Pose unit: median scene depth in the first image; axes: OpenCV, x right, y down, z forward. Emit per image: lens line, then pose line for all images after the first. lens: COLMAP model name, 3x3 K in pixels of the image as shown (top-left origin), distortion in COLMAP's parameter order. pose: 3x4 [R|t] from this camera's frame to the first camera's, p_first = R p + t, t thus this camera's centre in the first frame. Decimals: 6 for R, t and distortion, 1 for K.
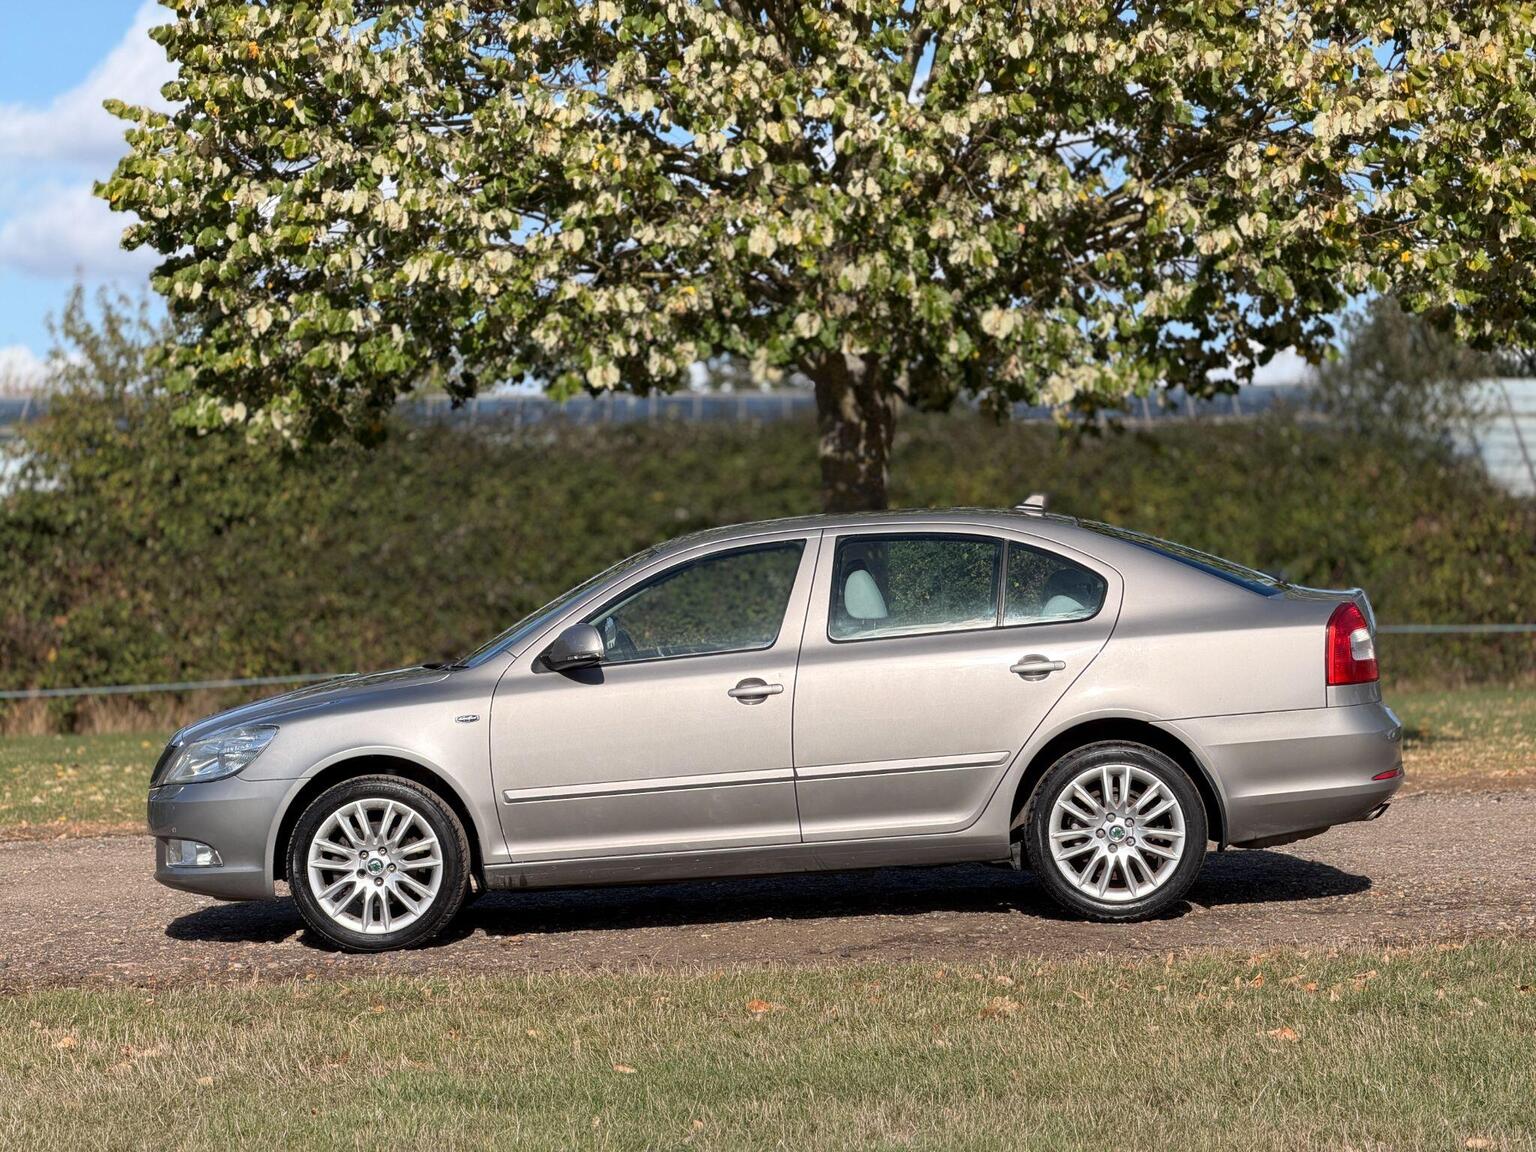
lens RADIAL K [[4627.7, 0, 768.4], [0, 4627.7, 571.9], [0, 0, 1]] dist [0.222139, 0.000000]
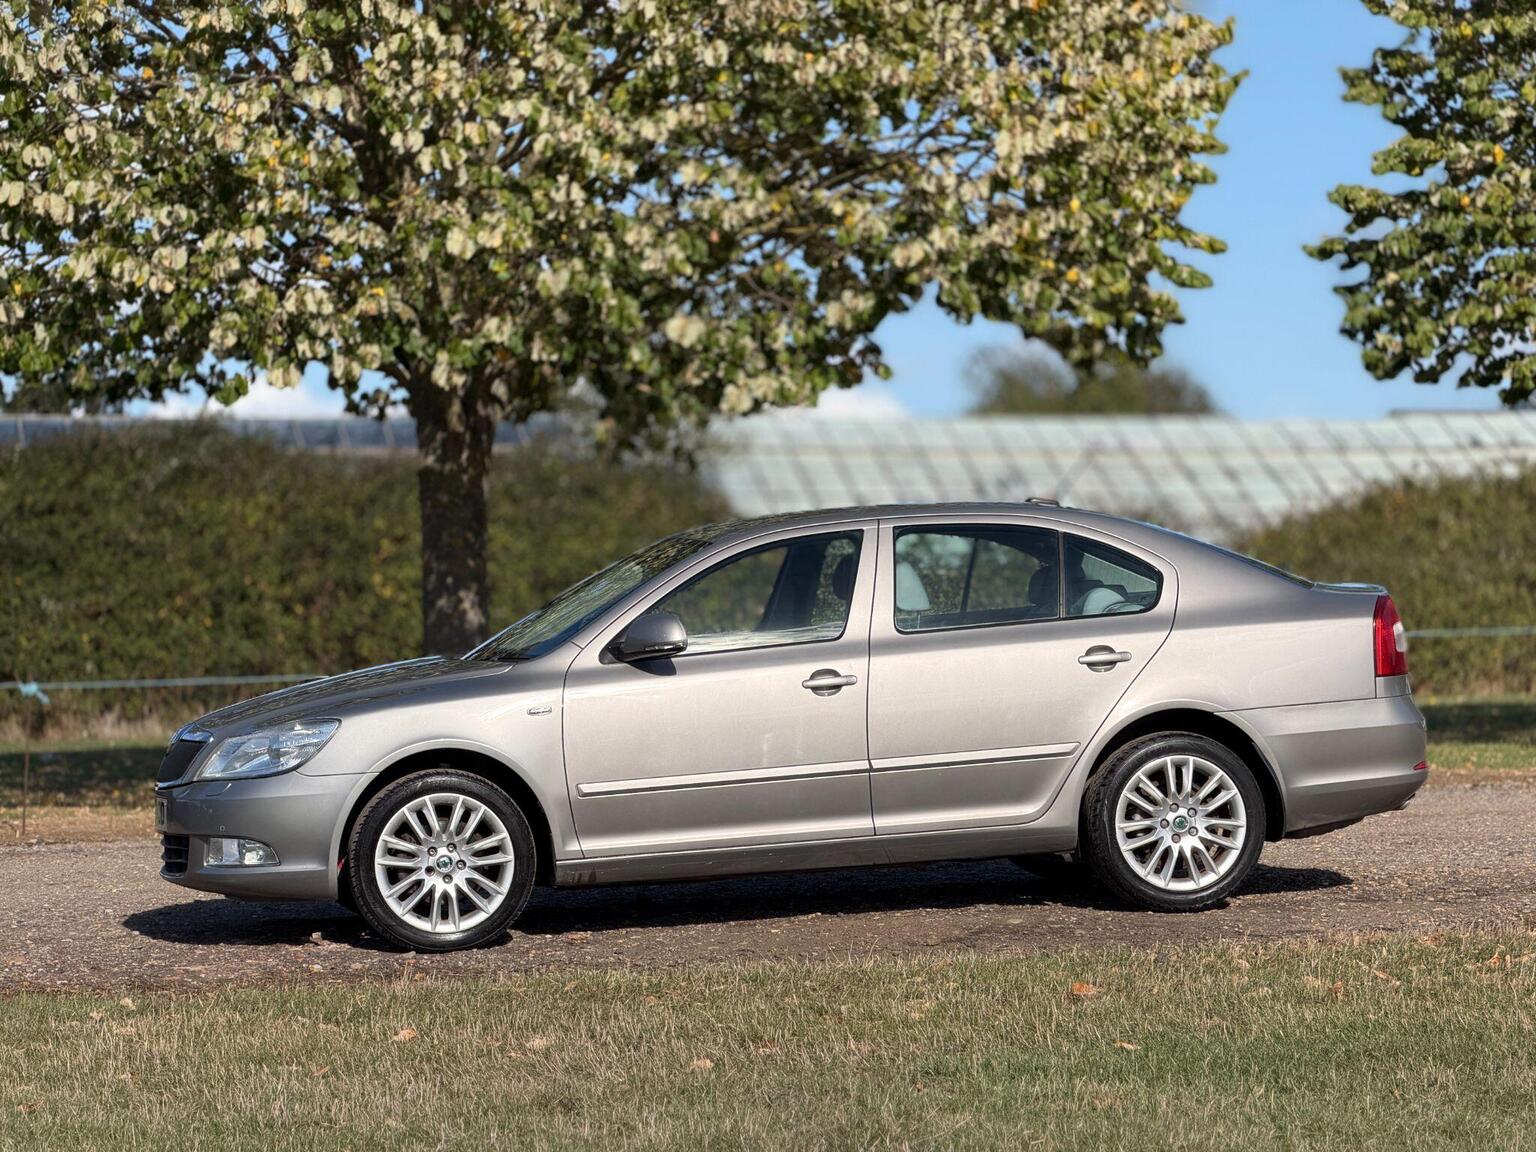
lens RADIAL K [[4627.7, 0, 780.9], [0, 4627.7, 572.1], [0, 0, 1]] dist [0.222139, 0.000000]
pose [[0.972358, 0.005679, 0.233427, -0.242382], [-0.003222, 0.999935, -0.010904, 0.013045], [-0.233474, 0.009850, 0.972313, 0.042473]]
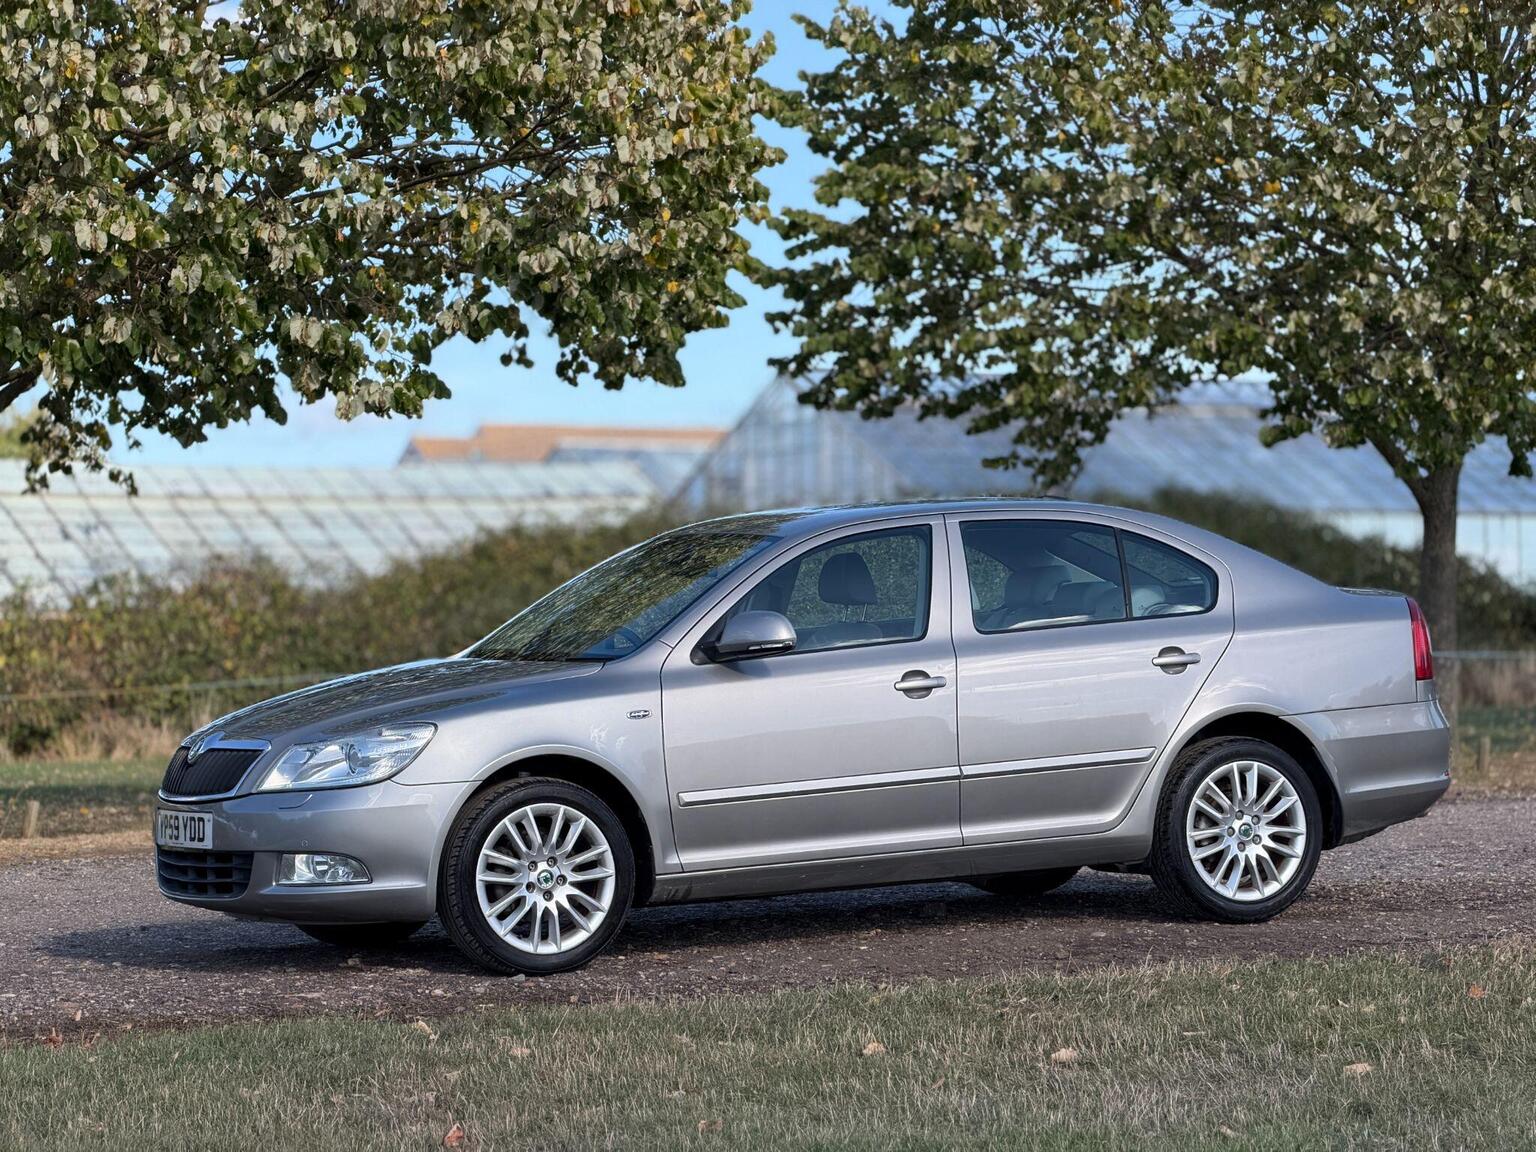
lens RADIAL K [[4608.3, 0, 769.0], [0, 4608.3, 571.2], [0, 0, 1]] dist [0.137866, 0.000000]
pose [[0.877833, 0.014785, 0.478738, -0.473326], [-0.002665, 0.999659, -0.025985, 0.027146], [-0.478959, 0.021534, 0.877573, 0.196852]]
